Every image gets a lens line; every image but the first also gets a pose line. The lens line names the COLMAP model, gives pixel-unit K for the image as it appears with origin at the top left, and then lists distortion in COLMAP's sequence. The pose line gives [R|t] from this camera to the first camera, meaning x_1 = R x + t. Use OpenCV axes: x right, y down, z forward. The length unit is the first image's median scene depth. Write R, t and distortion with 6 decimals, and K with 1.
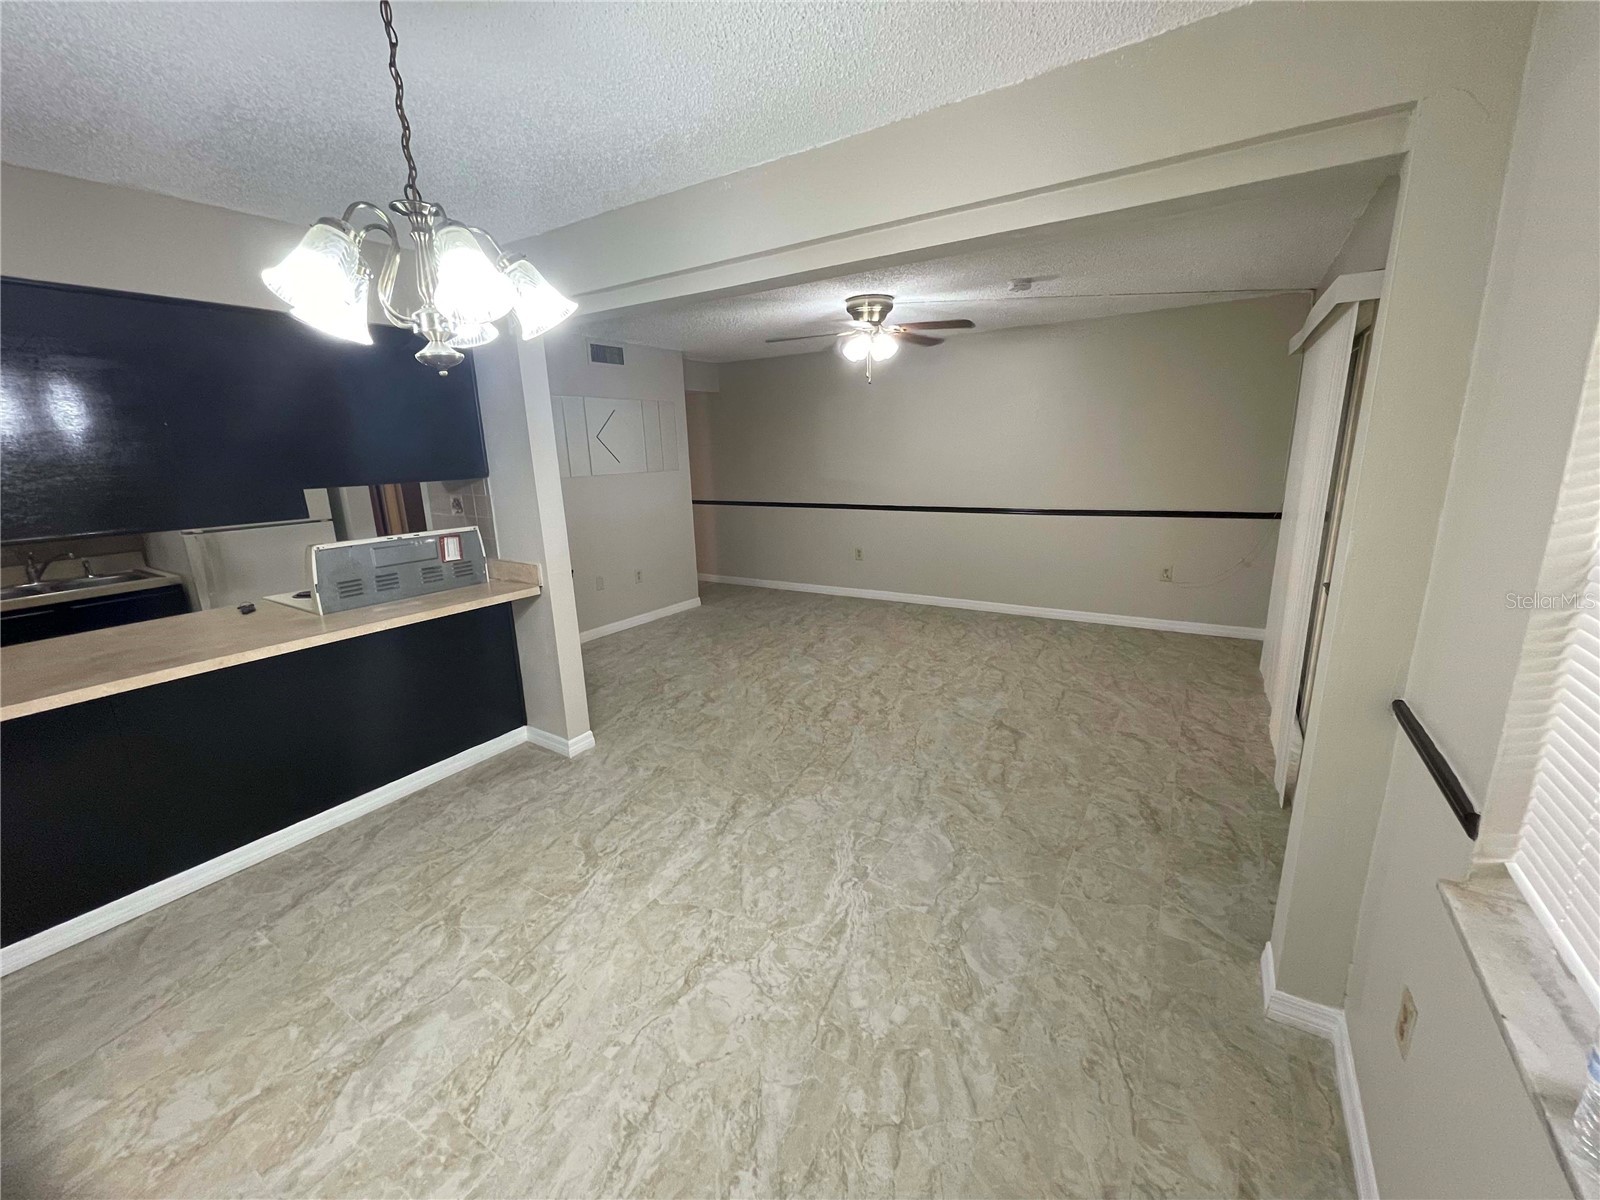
lens RADIAL K [[649.4, 0, 800.0], [0, 649.4, 600.0], [0, 0, 1]] dist [0.001386, 0.000137]
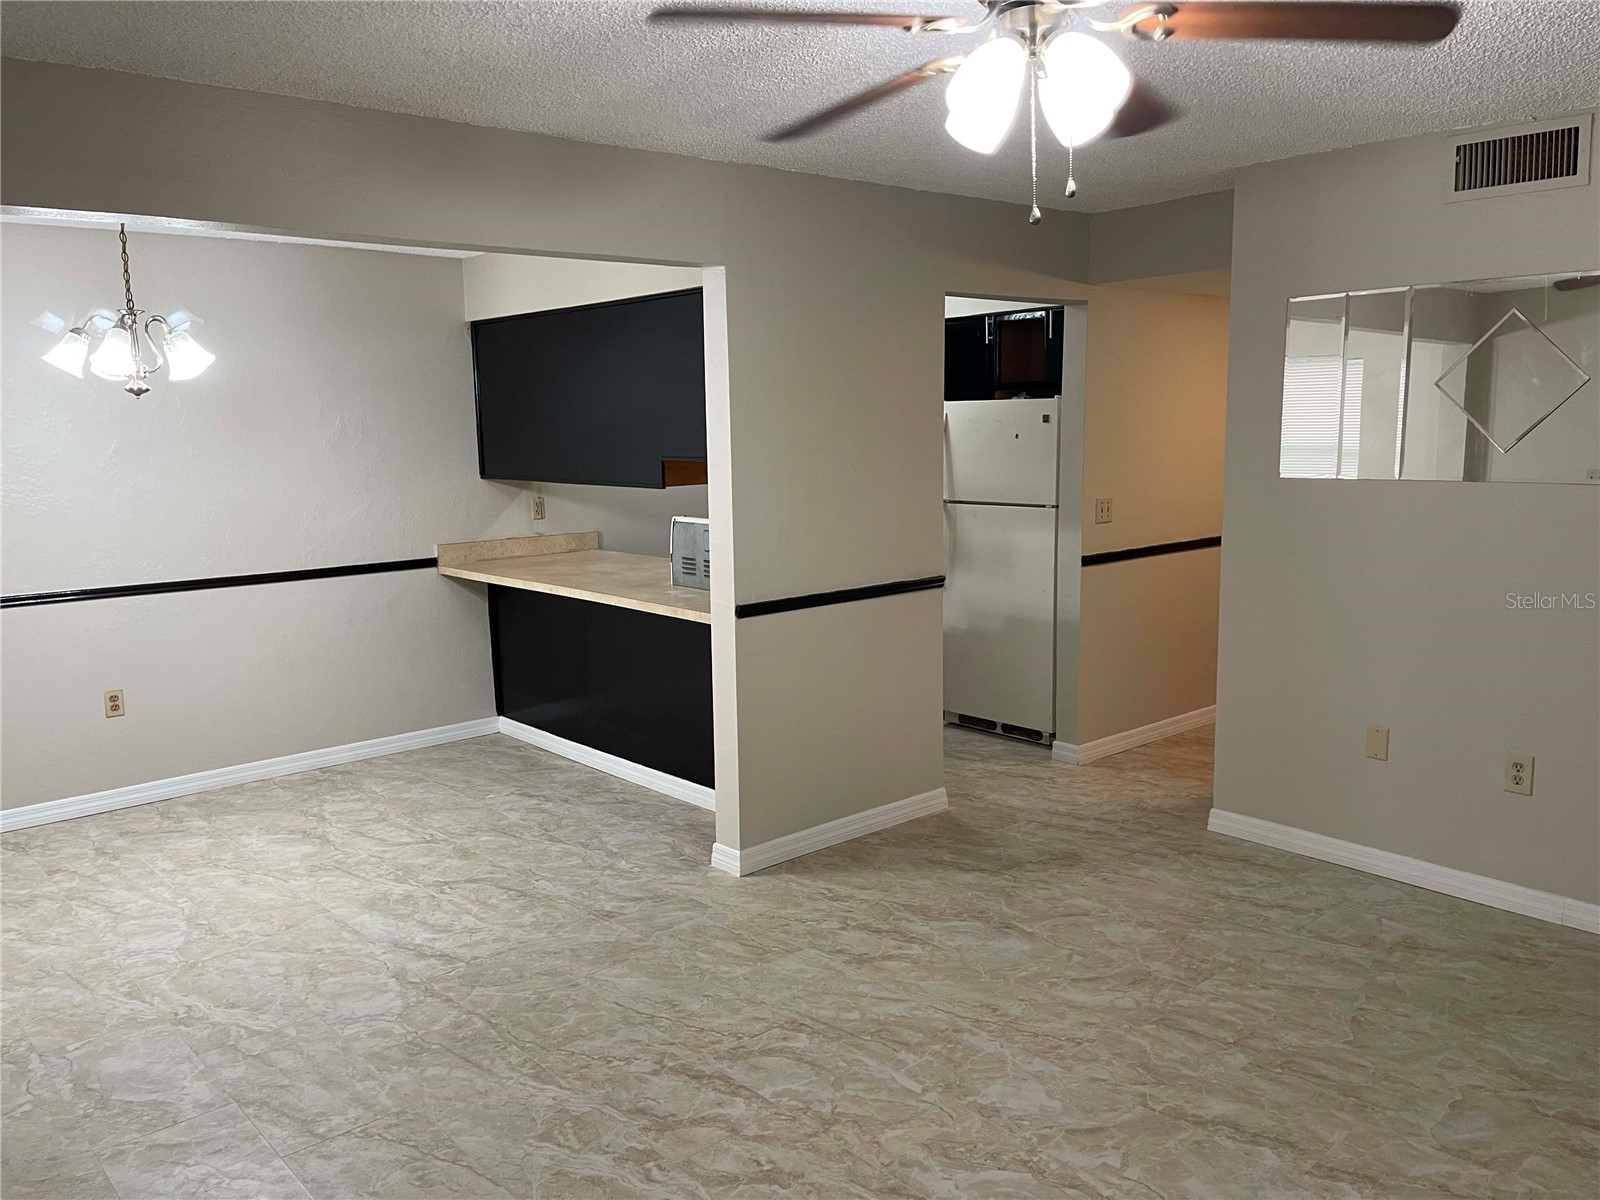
lens RADIAL K [[1196.0, 0, 800.0], [0, 1196.0, 600.0], [0, 0, 1]] dist [0.061245, -0.068436]
pose [[-0.282632, 0.177282, -0.942704, 0.698297], [-0.192893, 0.952193, 0.236898, -0.314593], [0.939633, 0.248796, -0.234924, 1.164852]]
